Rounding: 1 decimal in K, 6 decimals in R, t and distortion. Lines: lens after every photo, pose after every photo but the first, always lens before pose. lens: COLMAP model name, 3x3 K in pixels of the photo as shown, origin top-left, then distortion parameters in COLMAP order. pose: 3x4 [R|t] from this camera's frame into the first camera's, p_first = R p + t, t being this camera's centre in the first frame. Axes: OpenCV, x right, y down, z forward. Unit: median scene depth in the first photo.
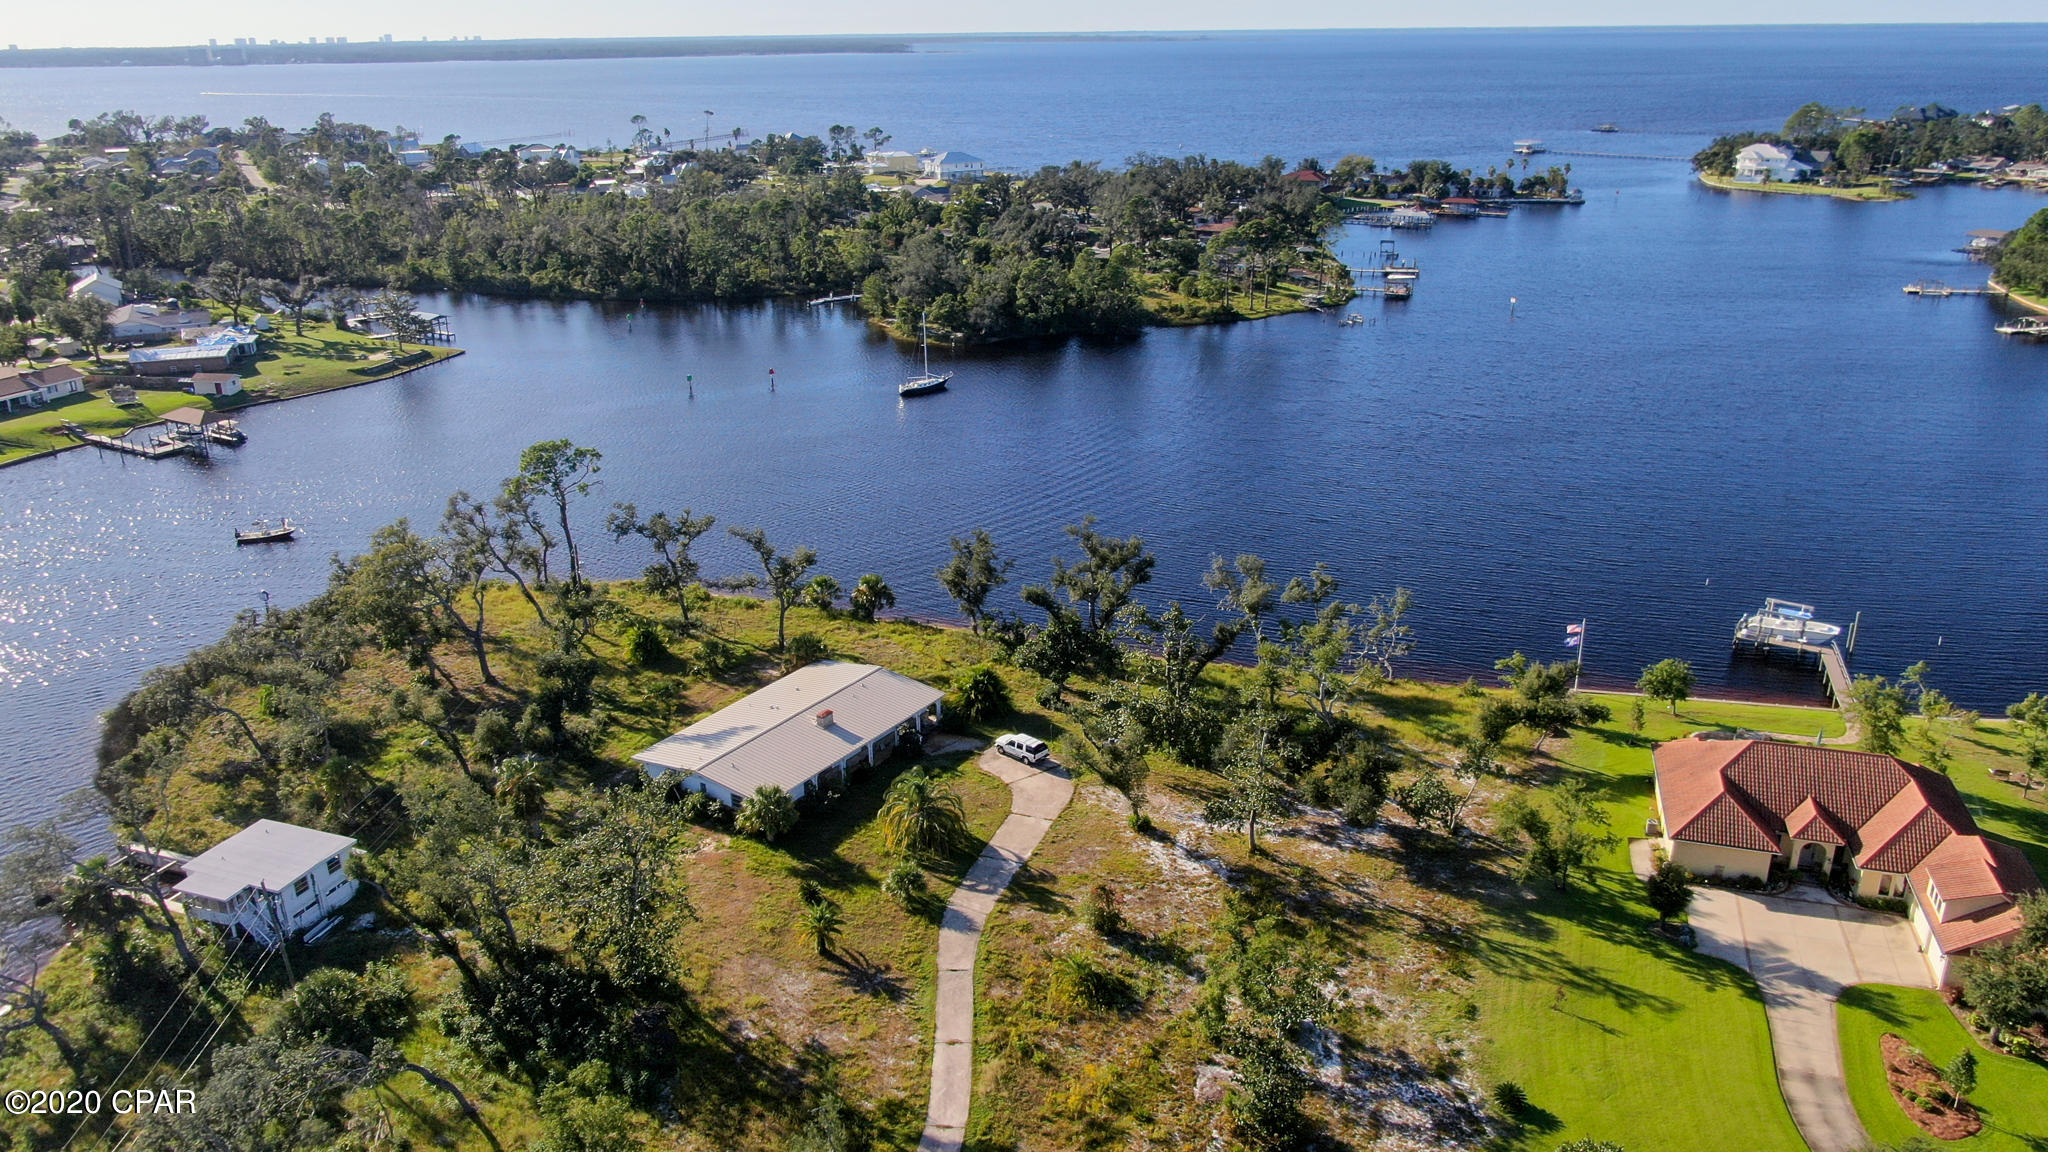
lens RADIAL K [[1467.6, 0, 1024.0], [0, 1467.6, 576.0], [0, 0, 1]] dist [-0.019039, 0.009227]
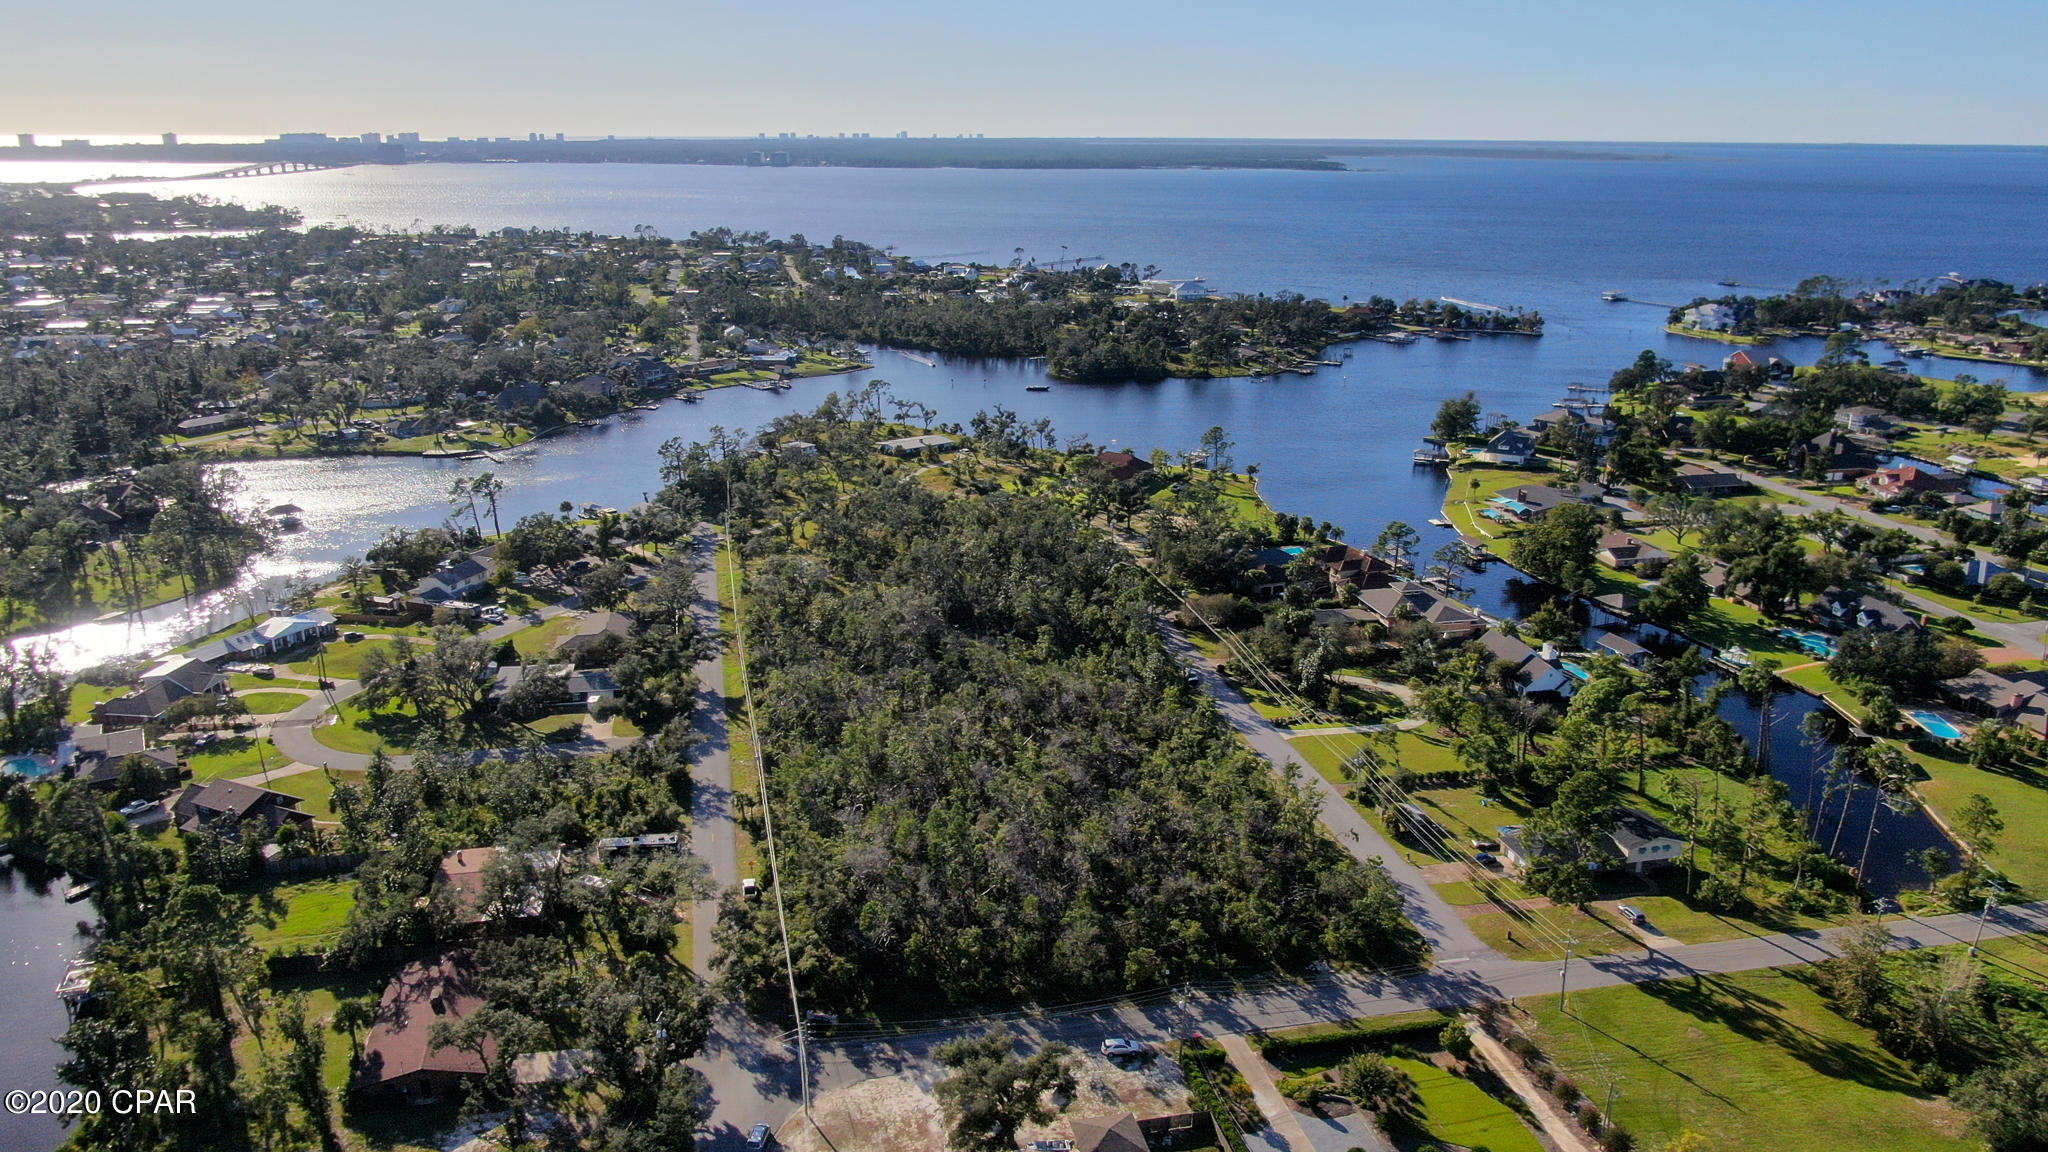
lens RADIAL K [[1467.6, 0, 1024.0], [0, 1467.6, 576.0], [0, 0, 1]] dist [-0.019039, 0.009227]
pose [[0.951730, 0.104201, -0.288707, 0.396072], [-0.121959, 0.991552, -0.044167, 0.179746], [0.281665, 0.077246, 0.956398, -0.820930]]
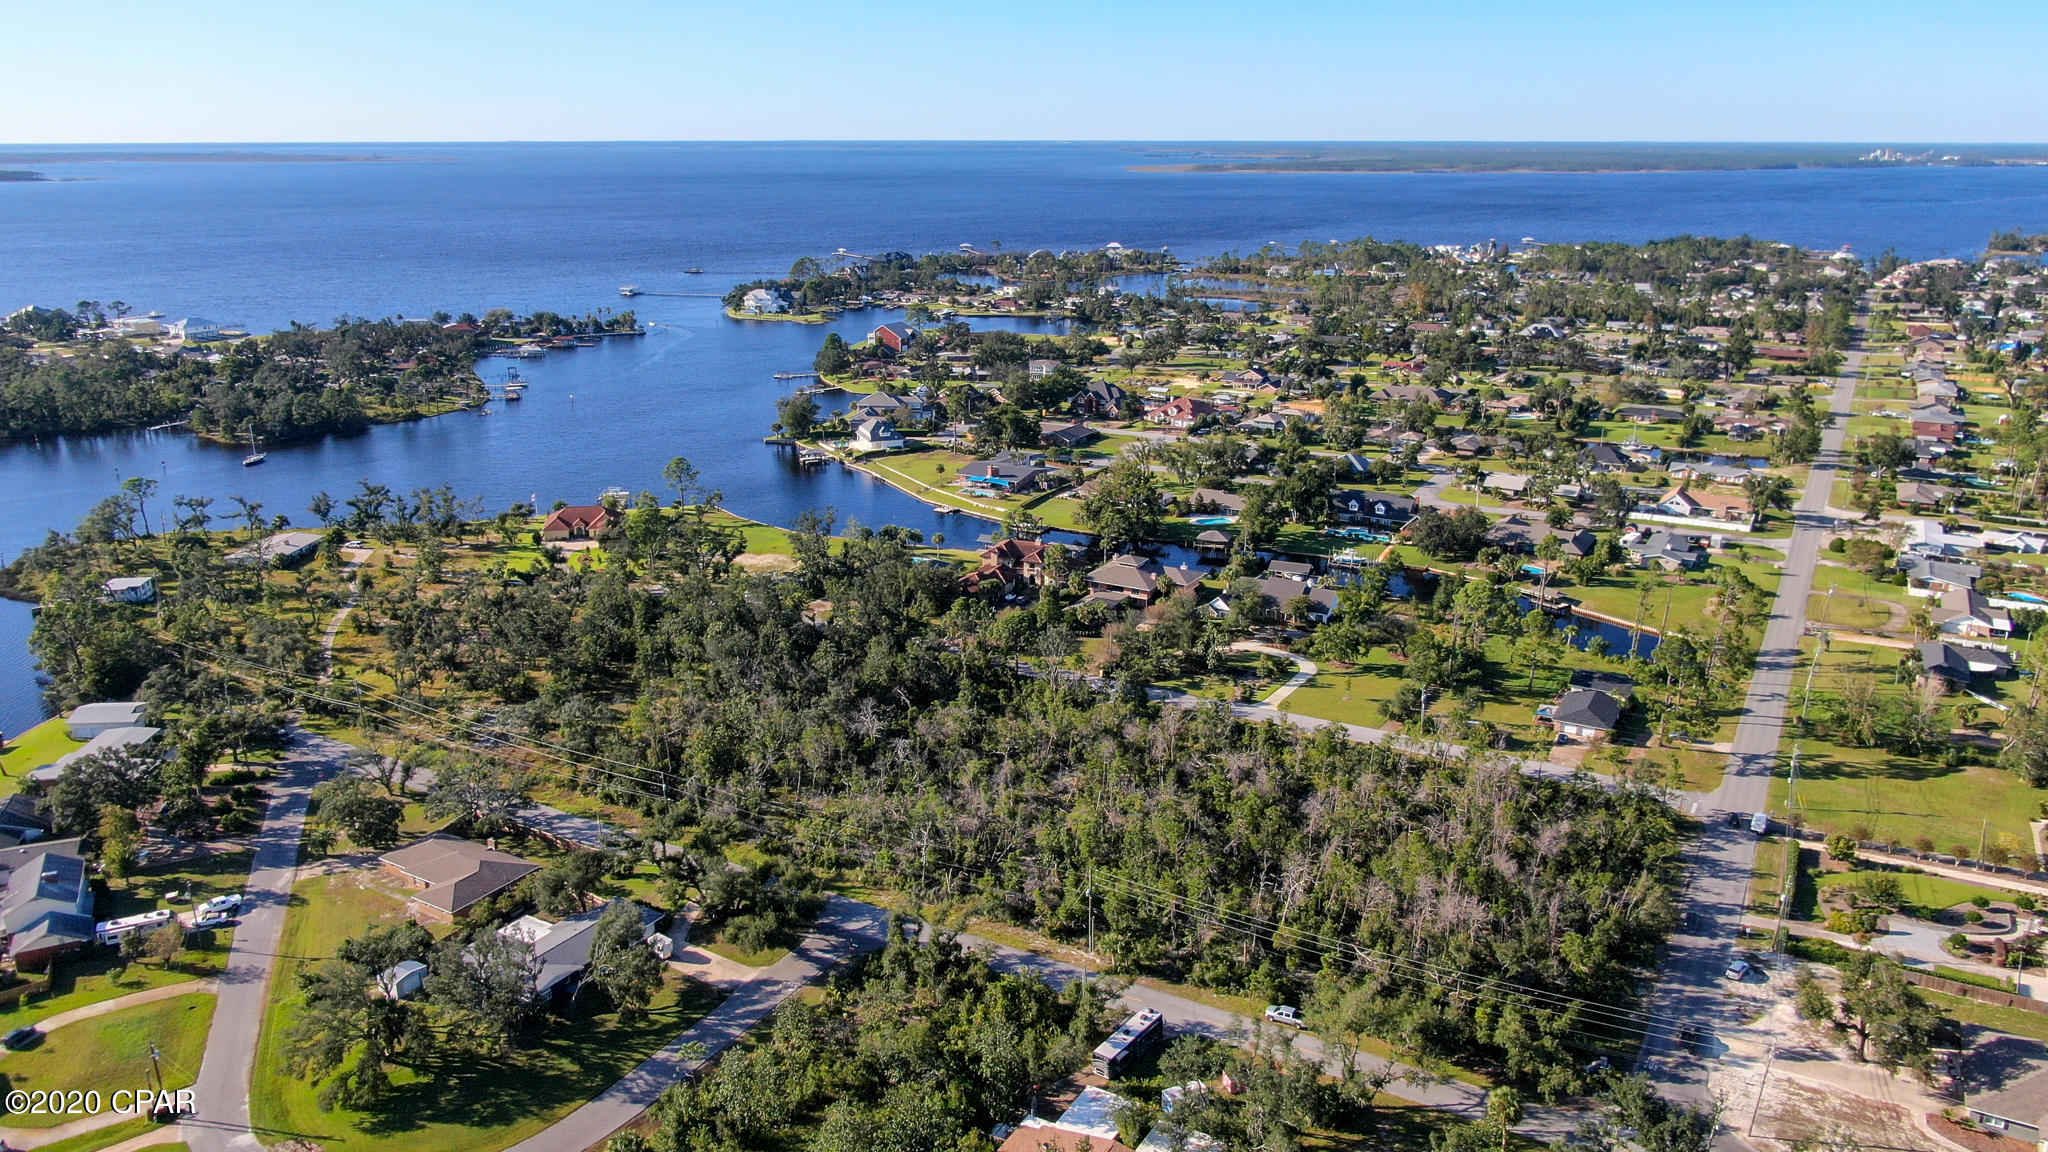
lens RADIAL K [[1470.3, 0, 1017.2], [0, 1470.3, 583.1], [0, 0, 1]] dist [-0.025980, 0.018886]
pose [[0.871348, -0.131184, 0.472804, -0.075043], [0.161170, 0.986652, -0.023270, 0.145032], [-0.463441, 0.096478, 0.880860, -0.709709]]
